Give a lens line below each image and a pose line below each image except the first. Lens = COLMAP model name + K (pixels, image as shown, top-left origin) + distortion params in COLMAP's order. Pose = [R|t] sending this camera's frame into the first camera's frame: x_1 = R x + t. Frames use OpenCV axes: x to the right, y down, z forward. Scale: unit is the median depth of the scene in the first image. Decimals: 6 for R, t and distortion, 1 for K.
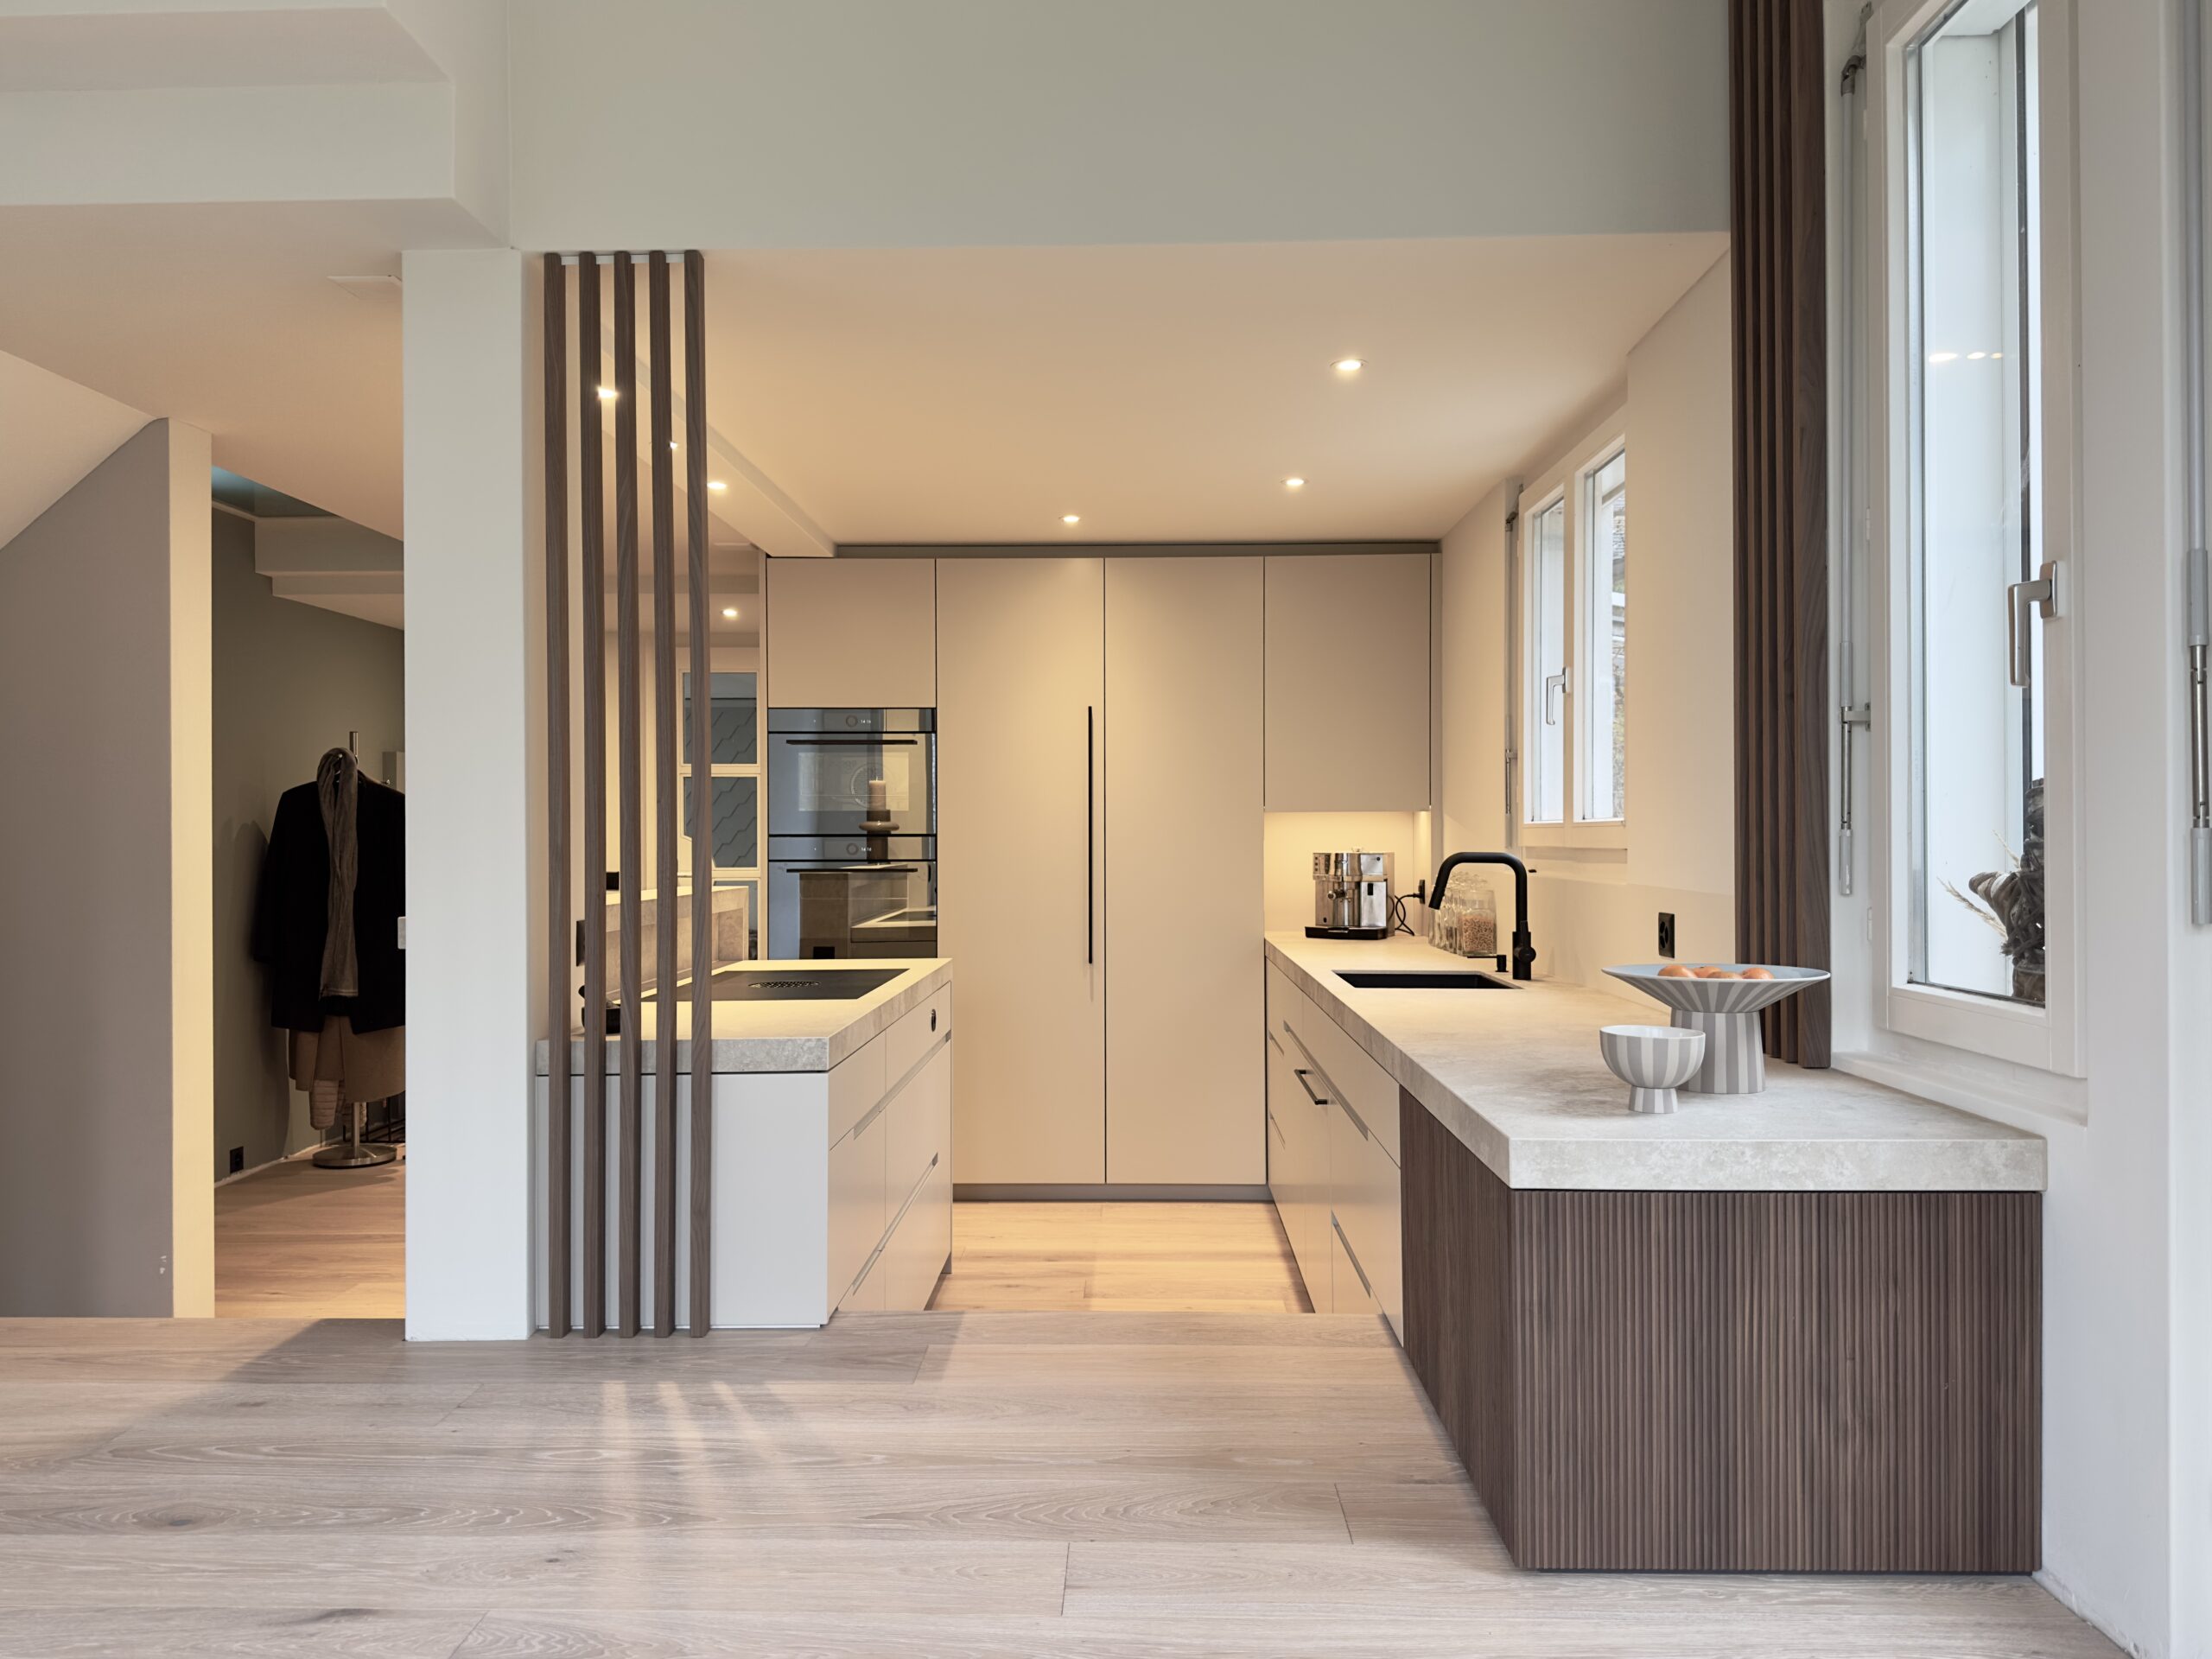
lens RADIAL K [[1549.0, 0, 1106.0], [0, 1549.0, 829.5], [0, 0, 1]] dist [0.094781, -0.135981]
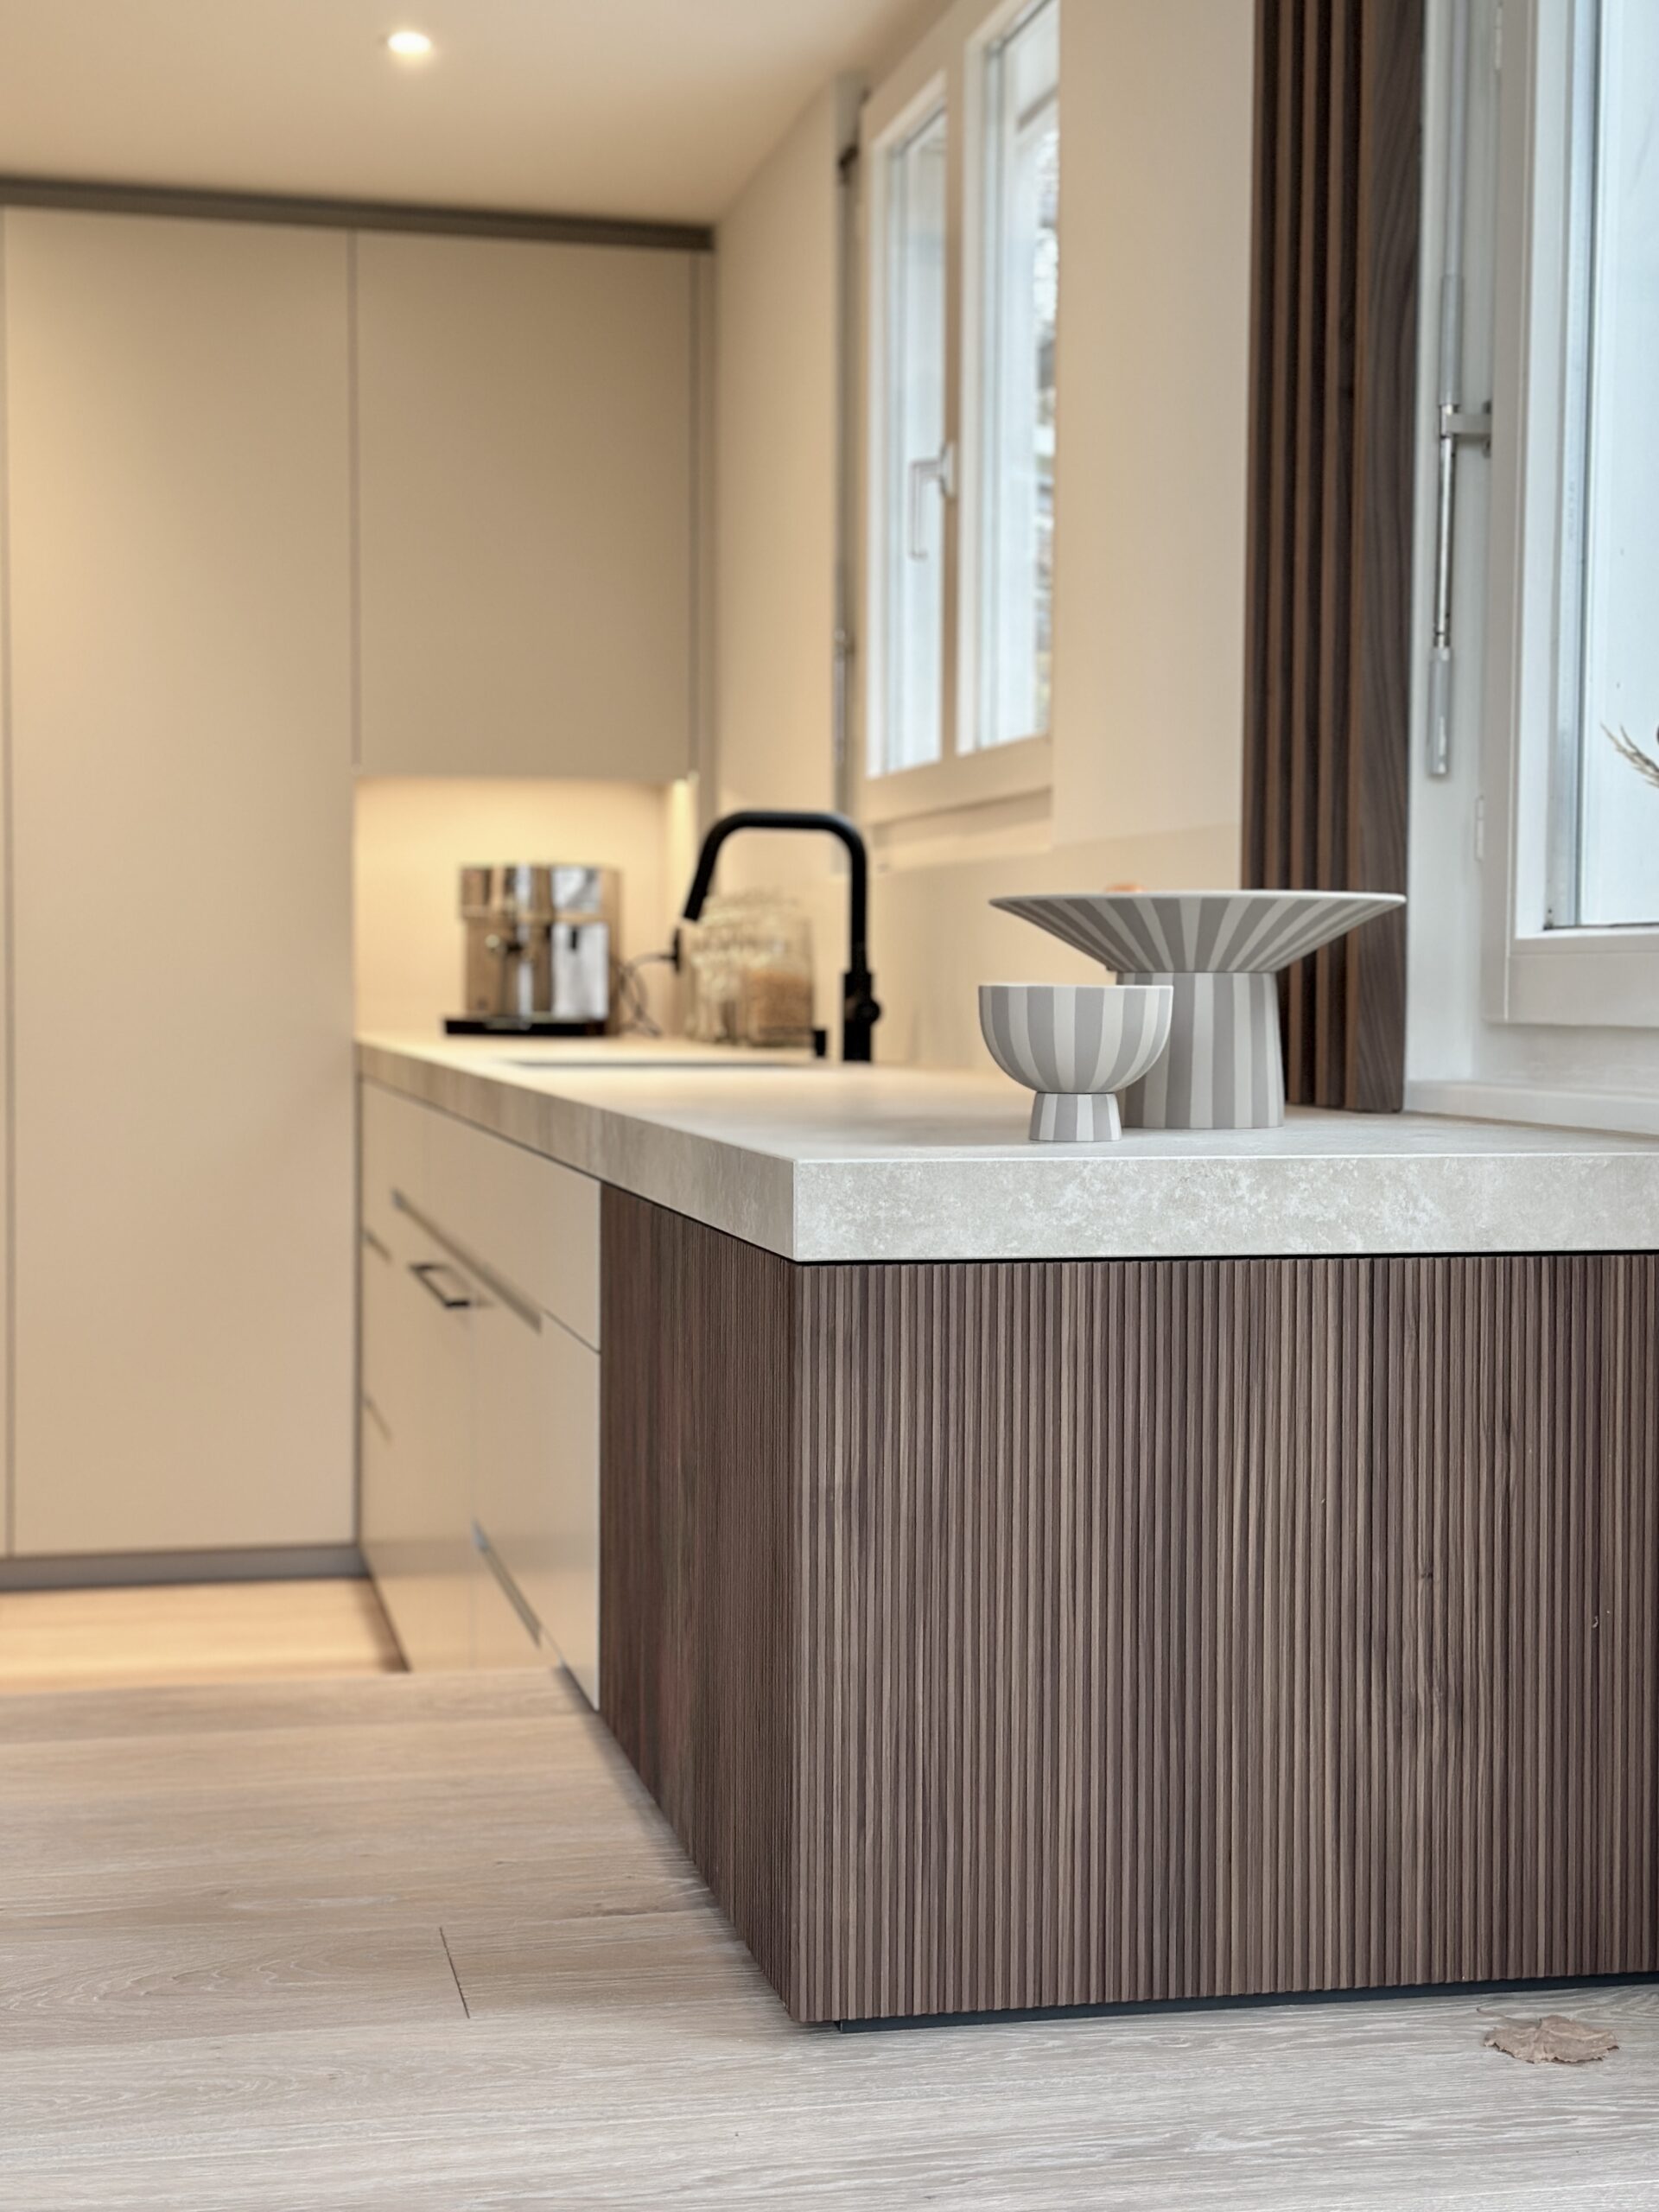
lens RADIAL K [[3096.2, 0, 829.5], [0, 3096.2, 1106.0], [0, 0, 1]] dist [0.314292, -1.462758]
pose [[0.970918, -0.003280, 0.239389, 0.029641], [-0.007661, 0.998968, 0.044761, 0.112512], [-0.239289, -0.045293, 0.969891, 0.043381]]
